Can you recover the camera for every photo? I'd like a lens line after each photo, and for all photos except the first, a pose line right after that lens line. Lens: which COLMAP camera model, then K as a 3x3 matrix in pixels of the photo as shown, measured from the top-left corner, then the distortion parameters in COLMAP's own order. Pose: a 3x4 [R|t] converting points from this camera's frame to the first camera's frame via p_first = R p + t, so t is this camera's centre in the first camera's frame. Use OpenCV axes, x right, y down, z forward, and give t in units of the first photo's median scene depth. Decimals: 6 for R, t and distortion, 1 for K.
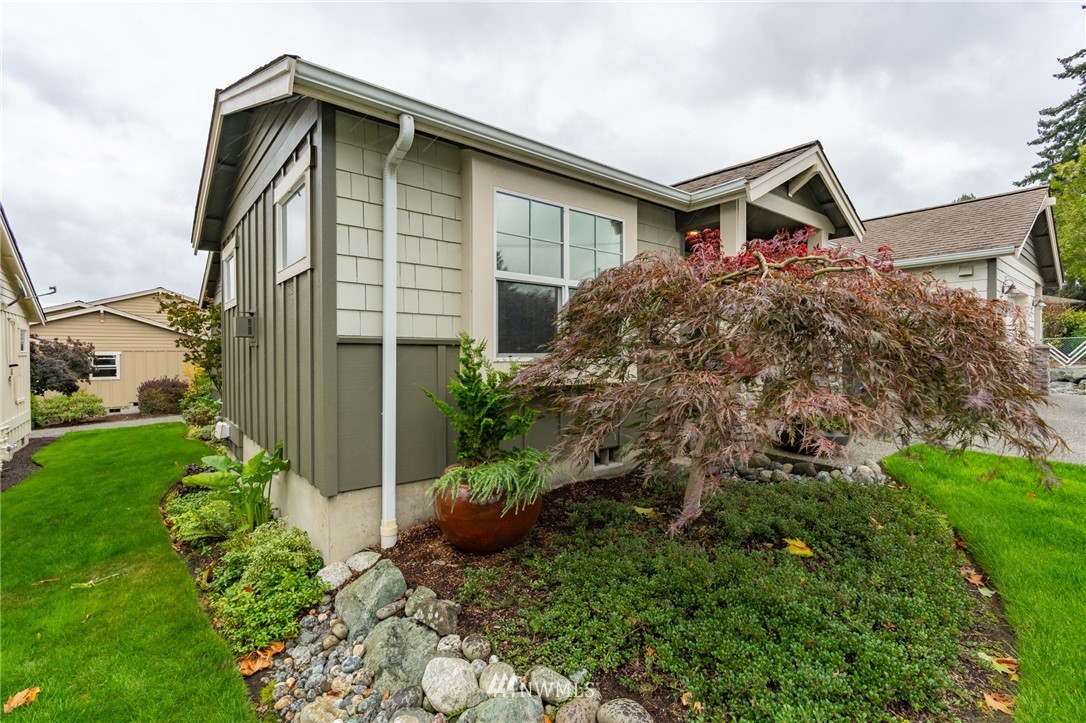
lens RADIAL K [[505.2, 0, 543.0], [0, 505.2, 361.5], [0, 0, 1]] dist [-0.018754, -0.000546]
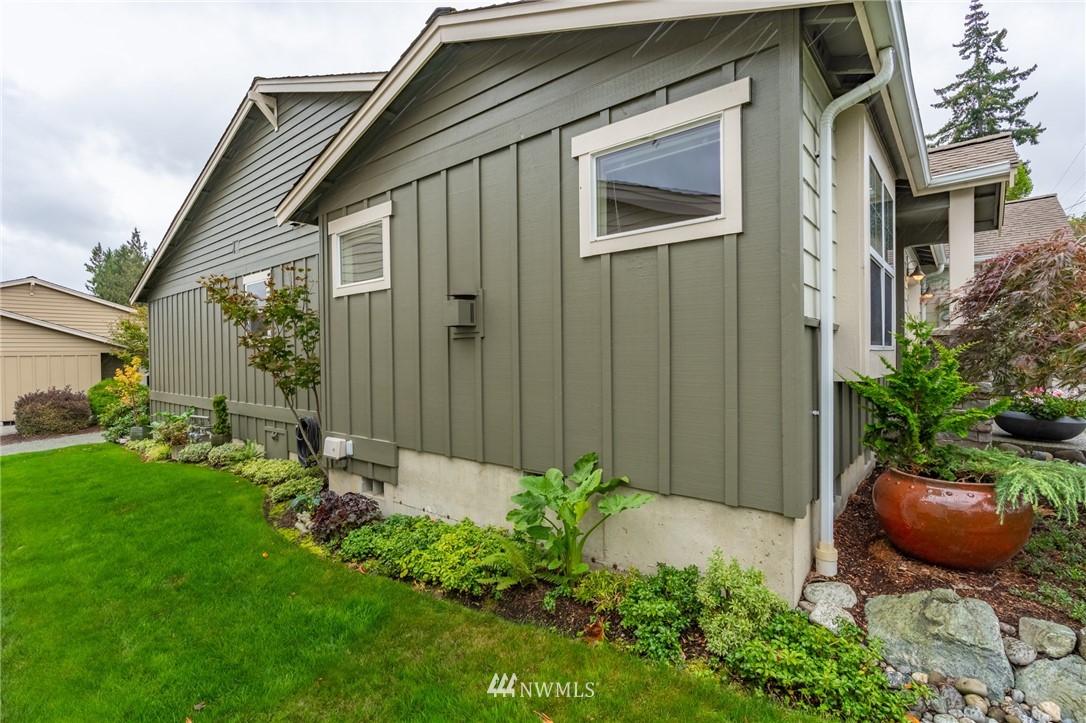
lens RADIAL K [[498.5, 0, 543.0], [0, 498.5, 361.5], [0, 0, 1]] dist [0.000430, 0.000295]
pose [[0.980026, -0.019582, 0.197902, -0.134572], [0.019649, 0.999806, 0.001625, 0.001459], [-0.197896, 0.002296, 0.980220, 0.041966]]
